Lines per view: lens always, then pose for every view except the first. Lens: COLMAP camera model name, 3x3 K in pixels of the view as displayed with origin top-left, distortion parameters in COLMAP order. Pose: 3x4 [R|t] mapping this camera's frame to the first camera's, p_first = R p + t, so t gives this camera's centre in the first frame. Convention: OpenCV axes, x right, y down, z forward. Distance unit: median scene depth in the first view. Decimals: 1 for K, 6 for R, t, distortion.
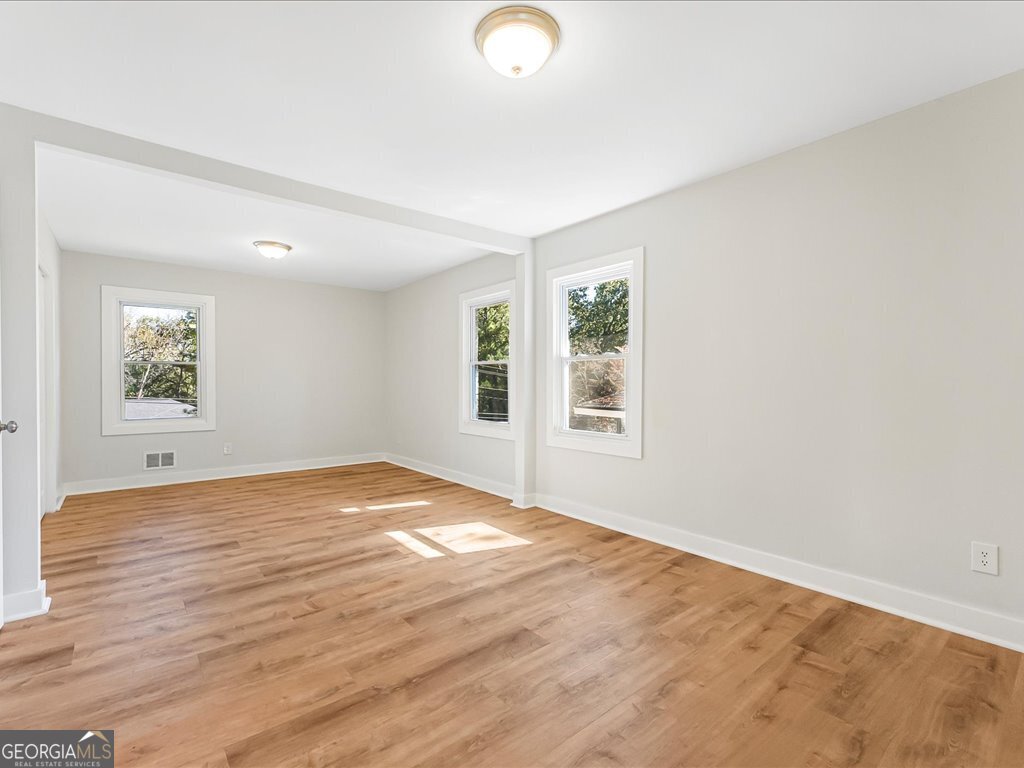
lens RADIAL K [[474.5, 0, 510.1], [0, 474.5, 385.0], [0, 0, 1]] dist [0.007099, -0.000292]
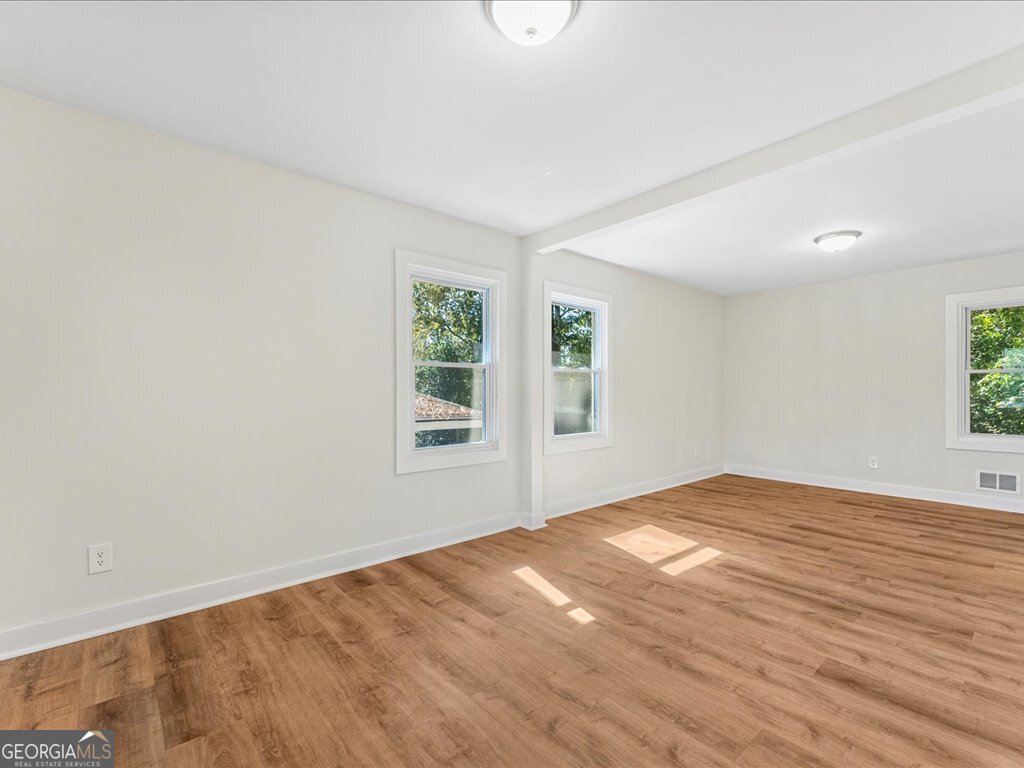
lens RADIAL K [[463.3, 0, 510.6], [0, 463.3, 389.0], [0, 0, 1]] dist [0.000052, 0.000250]
pose [[-0.028780, 0.004167, 0.999577, -1.205582], [0.005125, 0.999979, -0.004021, -0.010174], [-0.999573, 0.005007, -0.028801, 1.487113]]
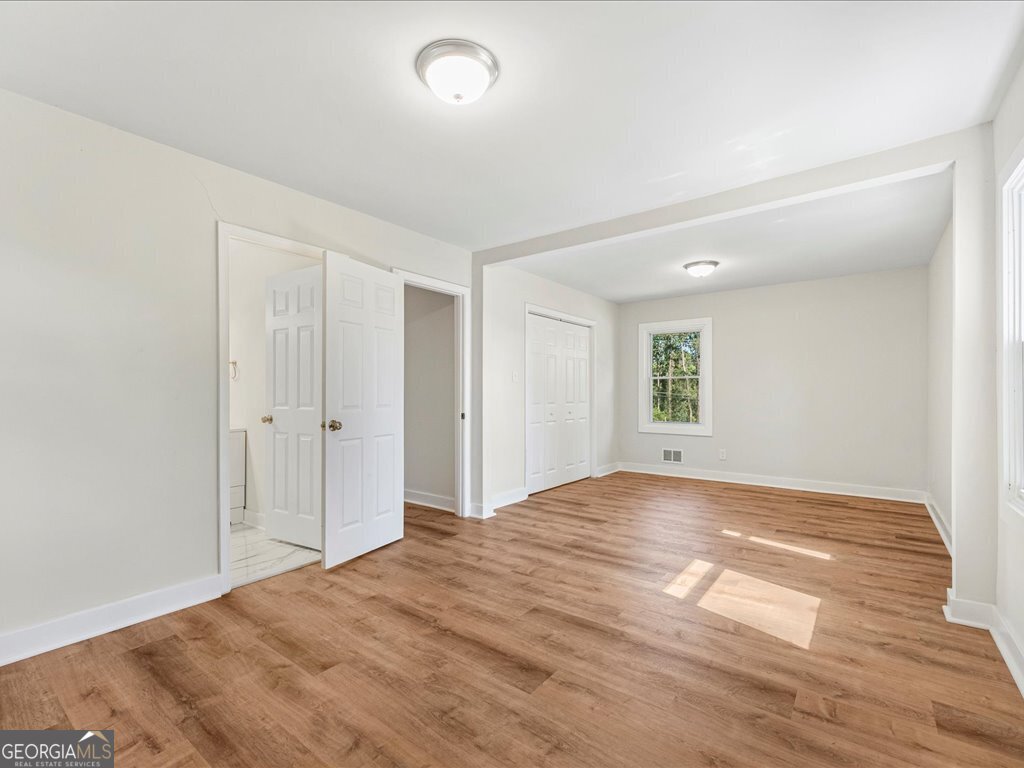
lens RADIAL K [[466.8, 0, 509.8], [0, 466.8, 385.2], [0, 0, 1]] dist [0.003117, -0.000055]
pose [[0.229838, -0.019606, -0.973031, 0.606887], [-0.003296, 0.999776, -0.020923, -0.001528], [0.973223, 0.008016, 0.229721, 0.506051]]
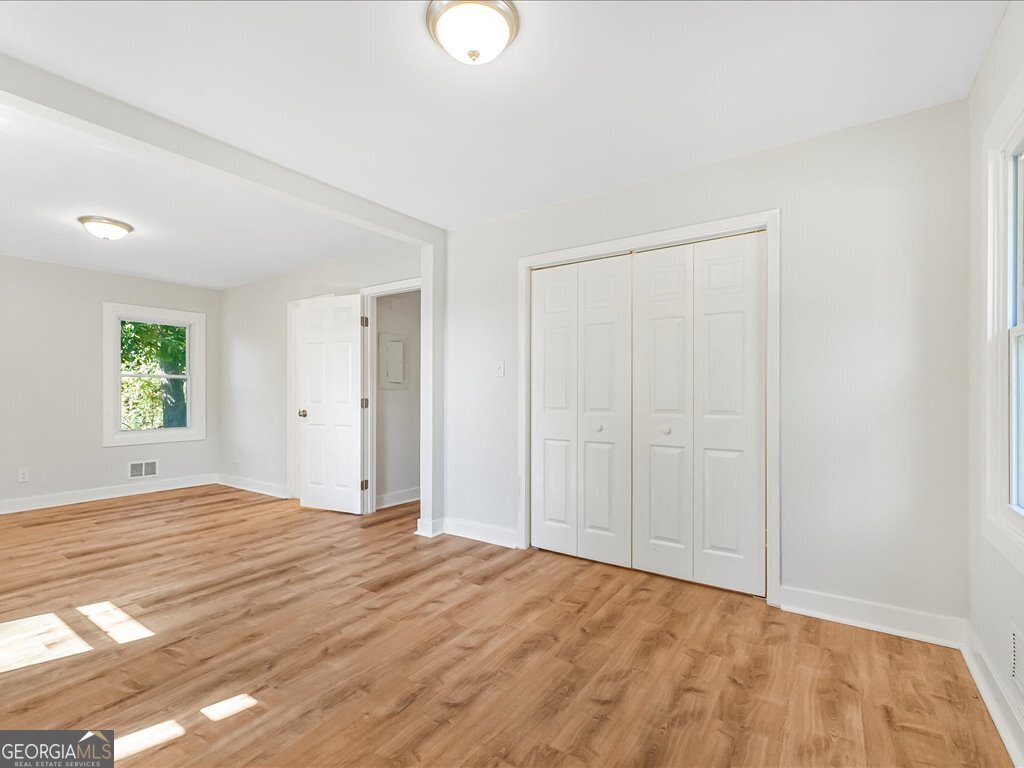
lens RADIAL K [[473.7, 0, 512.0], [0, 473.7, 384.0], [0, 0, 1]] dist [-0.001984, -0.000392]
pose [[-0.958140, -0.006332, -0.286231, -0.610336], [-0.002577, 0.999906, -0.013495, -0.011994], [0.286289, -0.012193, -0.958066, 1.978657]]
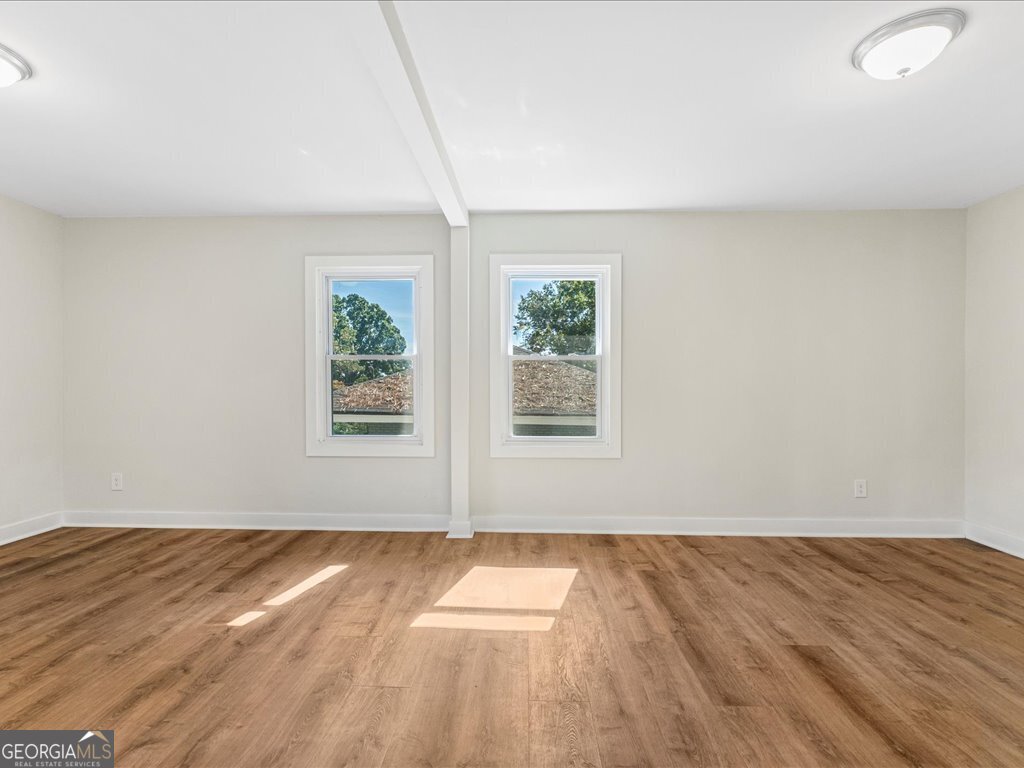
lens RADIAL K [[466.8, 0, 509.8], [0, 466.8, 385.2], [0, 0, 1]] dist [0.003117, -0.000055]
pose [[0.656899, 0.001833, 0.753976, -0.729420], [-0.000992, 0.999998, -0.001567, -0.003323], [-0.753978, 0.000282, 0.656900, 0.567742]]
